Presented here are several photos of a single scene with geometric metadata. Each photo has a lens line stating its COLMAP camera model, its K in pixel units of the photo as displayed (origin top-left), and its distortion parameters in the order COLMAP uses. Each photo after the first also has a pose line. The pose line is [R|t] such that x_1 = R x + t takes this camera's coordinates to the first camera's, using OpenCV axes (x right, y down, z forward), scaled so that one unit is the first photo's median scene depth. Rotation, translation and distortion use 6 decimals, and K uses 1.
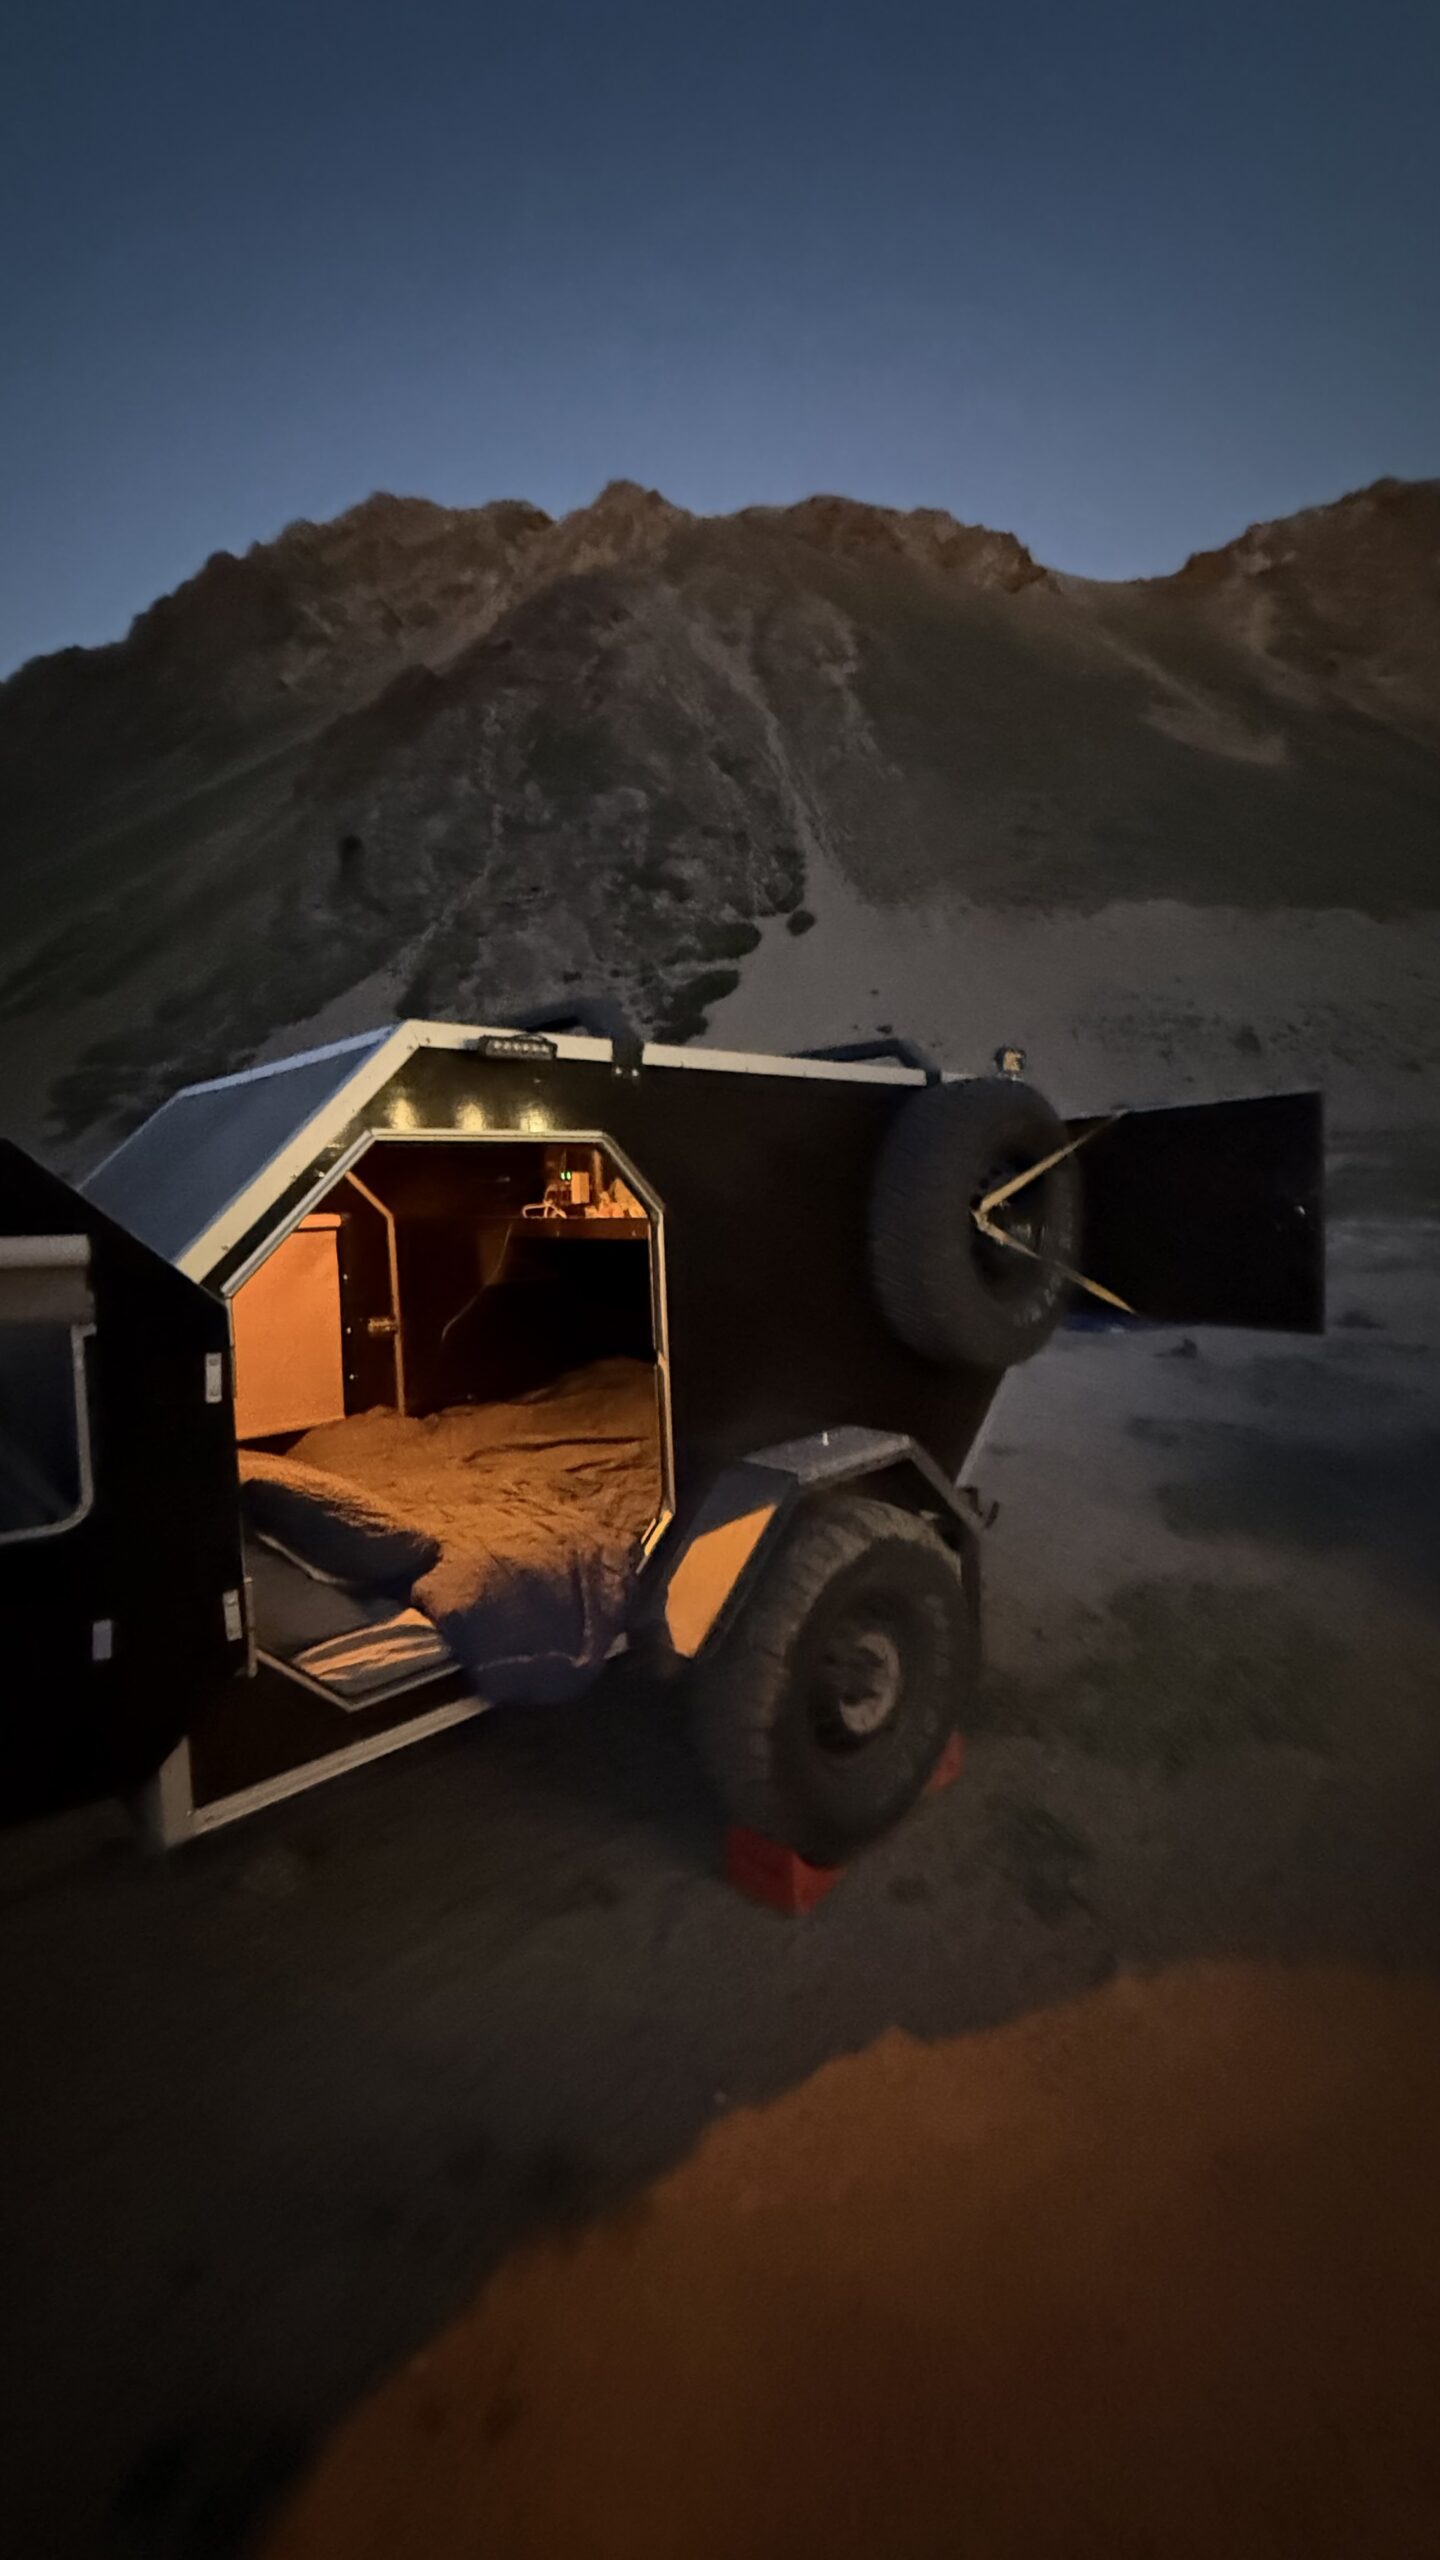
lens RADIAL K [[1008.0, 0, 722.4], [0, 1008.0, 1274.8], [0, 0, 1]] dist [-0.003839, -0.000078]
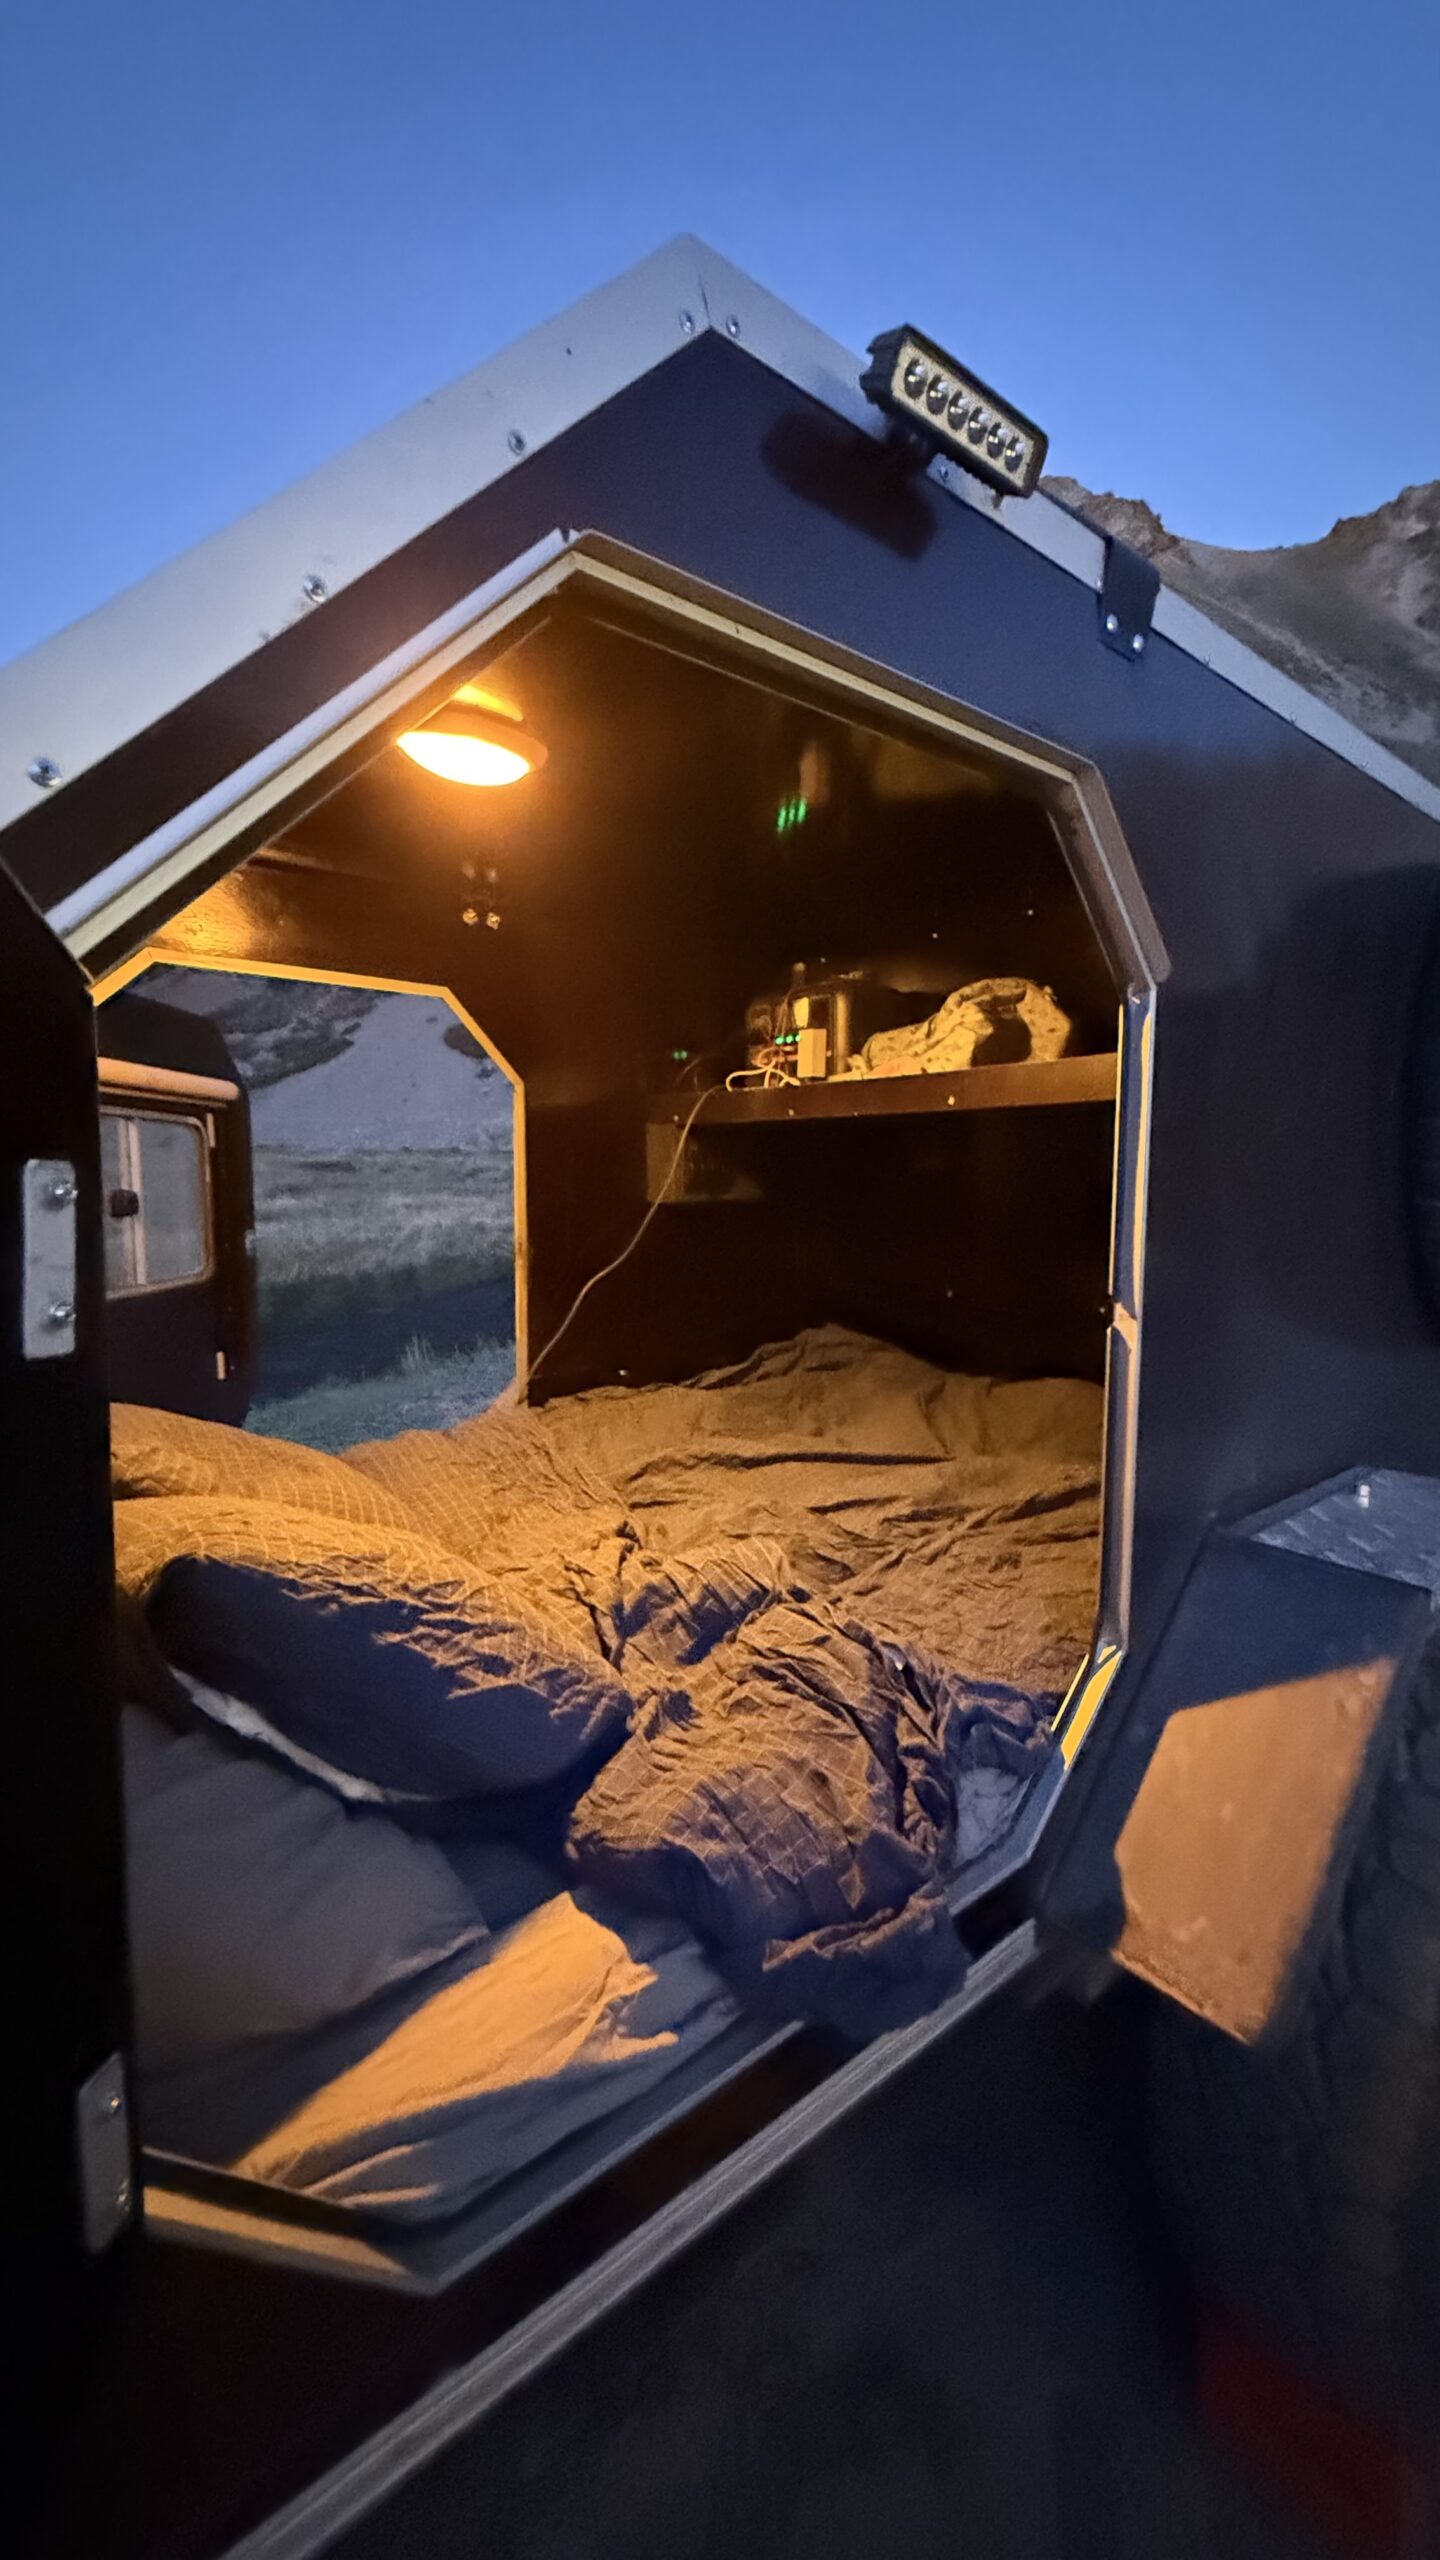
lens RADIAL K [[1008.0, 0, 746.1], [0, 1008.0, 1283.0], [0, 0, 1]] dist [-0.003839, -0.000078]
pose [[0.997159, 0.039798, -0.063954, -0.149372], [-0.038261, 0.998953, 0.025067, 0.048862], [0.064884, -0.022549, 0.997638, 0.402826]]
